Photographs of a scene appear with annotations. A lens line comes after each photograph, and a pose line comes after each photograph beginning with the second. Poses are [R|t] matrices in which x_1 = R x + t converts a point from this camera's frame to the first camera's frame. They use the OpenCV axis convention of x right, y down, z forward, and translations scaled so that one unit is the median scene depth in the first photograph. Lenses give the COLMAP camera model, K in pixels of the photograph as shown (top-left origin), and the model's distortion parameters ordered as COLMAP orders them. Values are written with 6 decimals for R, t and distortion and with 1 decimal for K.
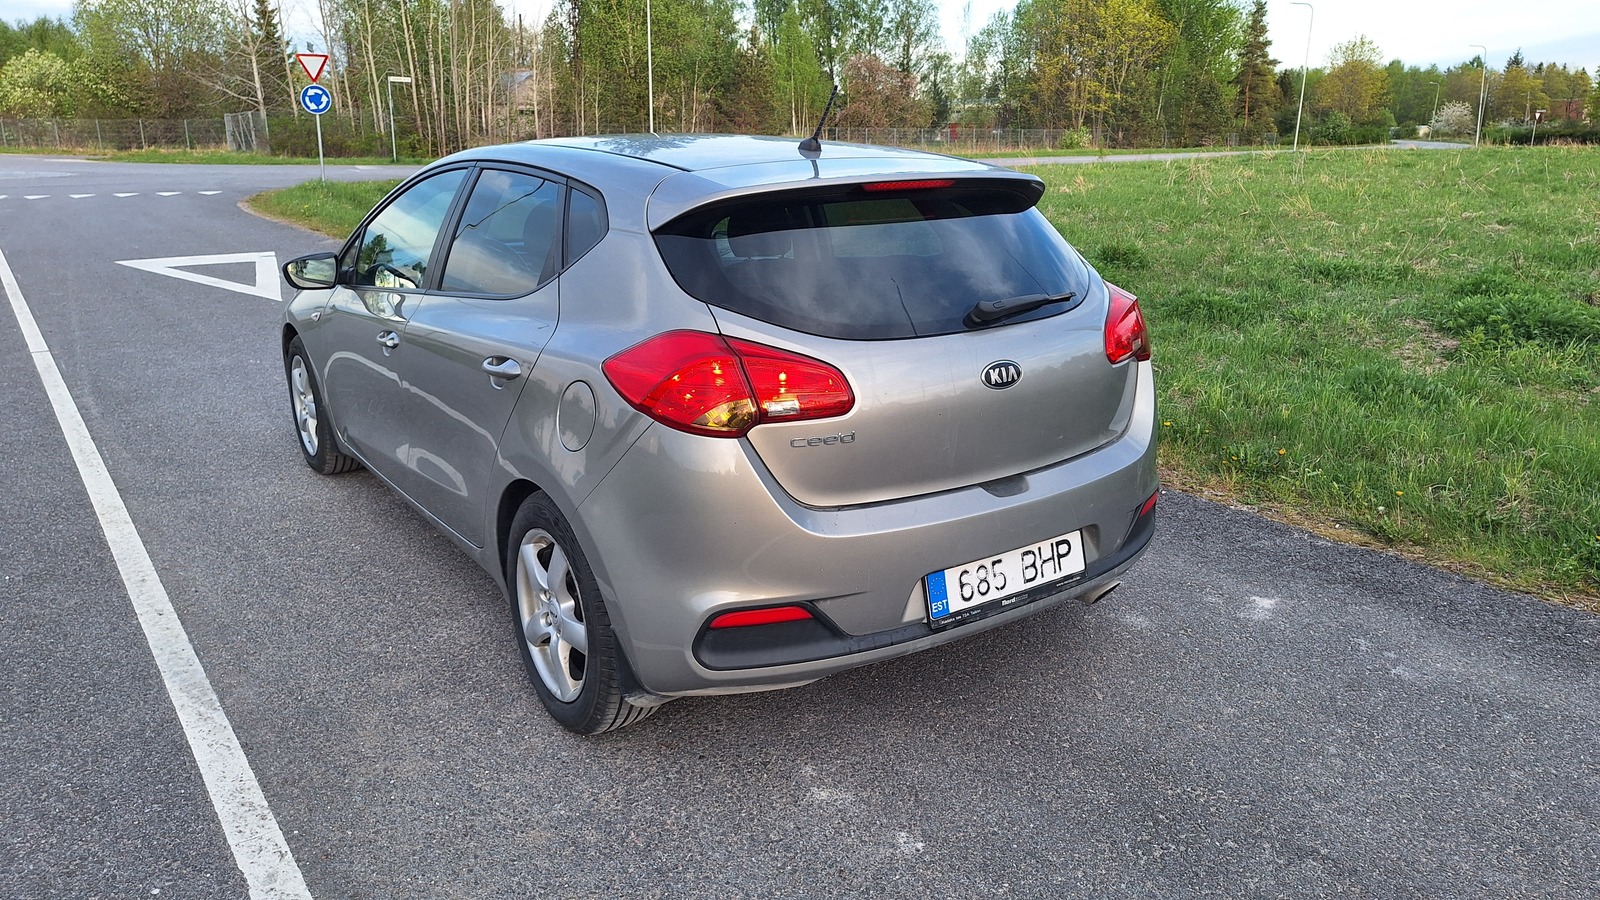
lens RADIAL K [[1108.0, 0, 792.5], [0, 1108.0, 451.5], [0, 0, 1]] dist [0.054573, -0.046194]
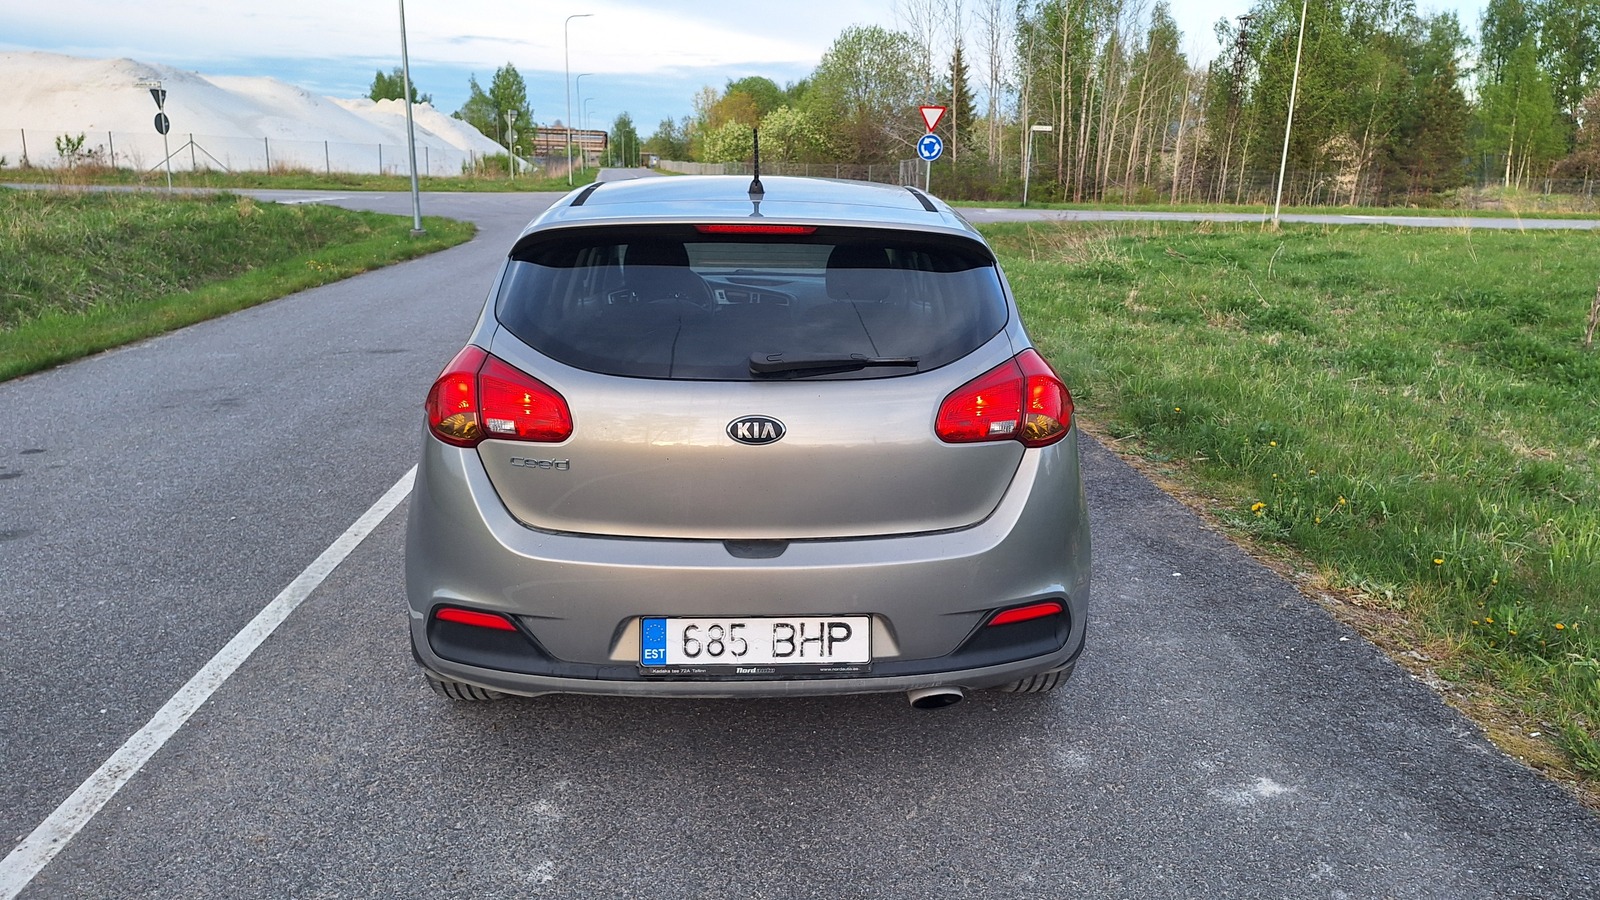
lens RADIAL K [[1155.2, 0, 834.2], [0, 1155.2, 422.2], [0, 0, 1]] dist [0.010318, -0.002856]
pose [[0.849918, 0.128487, -0.511009, 0.731592], [-0.164794, 0.985981, -0.026176, -0.059193], [0.500482, 0.106459, 0.859176, 0.173397]]
